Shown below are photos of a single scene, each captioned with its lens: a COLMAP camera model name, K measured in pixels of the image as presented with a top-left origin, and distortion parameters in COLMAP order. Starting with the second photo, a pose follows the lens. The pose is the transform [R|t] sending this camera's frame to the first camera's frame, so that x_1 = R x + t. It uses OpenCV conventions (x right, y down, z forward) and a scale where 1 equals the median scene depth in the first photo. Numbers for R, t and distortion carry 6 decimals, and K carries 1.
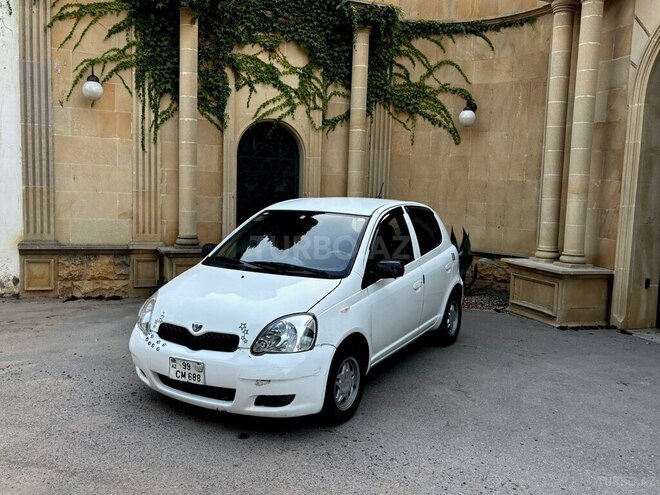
lens RADIAL K [[616.0, 0, 322.5], [0, 616.0, 255.3], [0, 0, 1]] dist [0.010797, 0.000000]
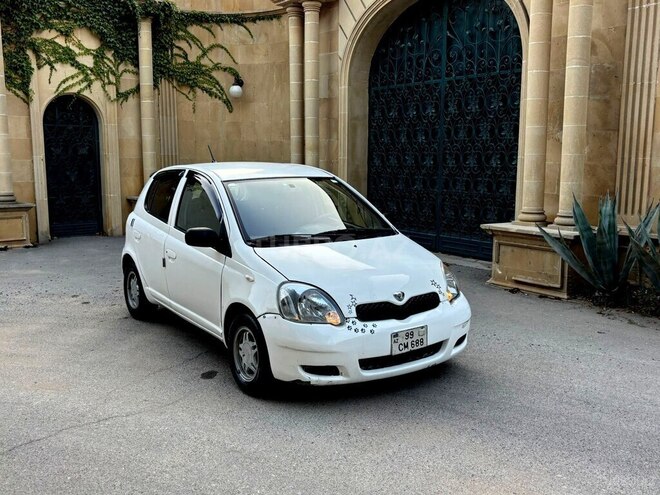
lens RADIAL K [[686.5, 0, 337.1], [0, 686.5, 262.1], [0, 0, 1]] dist [0.009416, 0.000000]
pose [[0.952982, -0.075071, 0.293579, -0.008527], [0.058377, 0.996161, 0.065231, 0.047948], [-0.297349, -0.045026, 0.953706, -0.438170]]
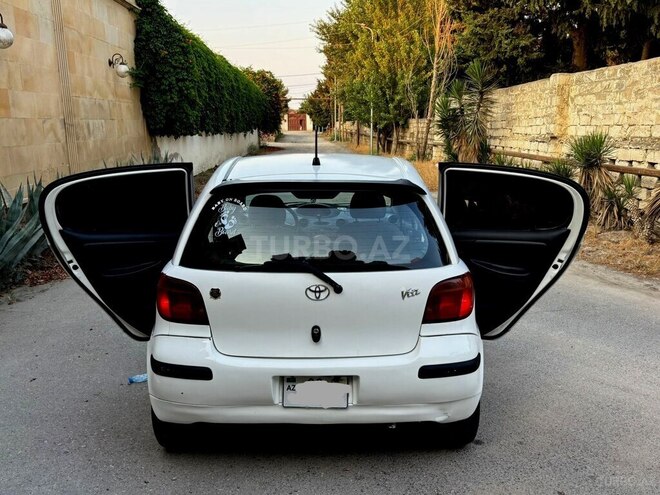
lens RADIAL K [[616.0, 0, 341.3], [0, 616.0, 244.9], [0, 0, 1]] dist [0.010797, 0.000000]
pose [[-0.967176, -0.068826, 0.244609, -0.014938], [0.007917, 0.953991, 0.299729, -0.086381], [-0.253984, 0.291827, -0.922133, 0.707868]]
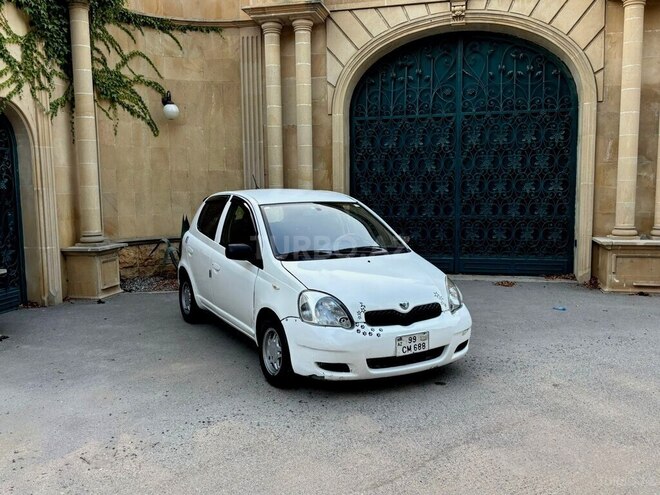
lens RADIAL K [[616.0, 0, 331.6], [0, 616.0, 253.4], [0, 0, 1]] dist [0.010797, 0.000000]
pose [[0.509240, -0.133692, 0.850177, -0.569960], [0.117798, 0.989391, 0.085025, -0.042167], [-0.852524, 0.056851, 0.519586, 0.243264]]
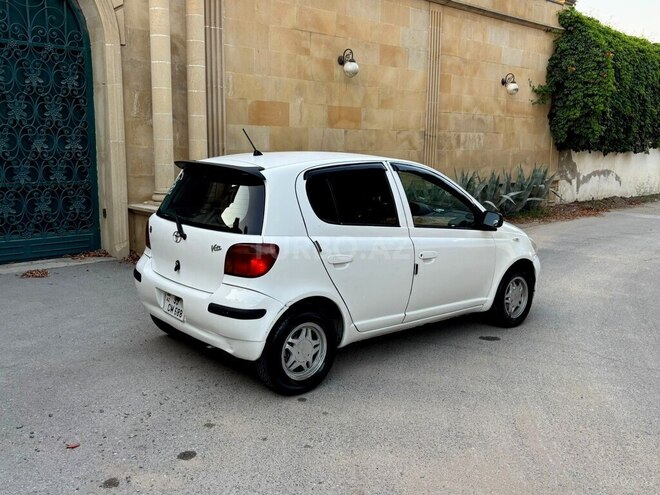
lens RADIAL K [[616.0, 0, 336.6], [0, 616.0, 246.5], [0, 0, 1]] dist [0.010797, 0.000000]
pose [[-0.435736, -0.188825, 0.880045, -0.393504], [0.065920, 0.968426, 0.240427, -0.065306], [-0.897657, 0.162776, -0.409531, 0.508931]]
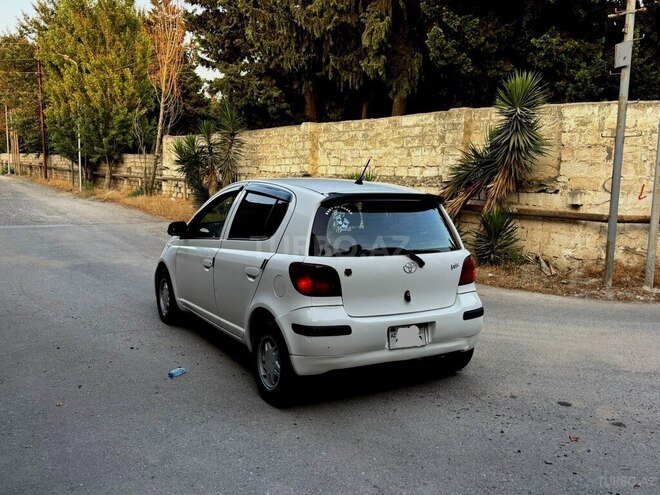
lens RADIAL K [[616.0, 0, 322.5], [0, 616.0, 234.9], [0, 0, 1]] dist [0.010797, 0.000000]
pose [[-0.967819, -0.026890, -0.250208, 0.258500], [-0.080498, 0.975113, 0.206577, -0.085365], [0.238426, 0.220070, -0.945898, 0.853454]]
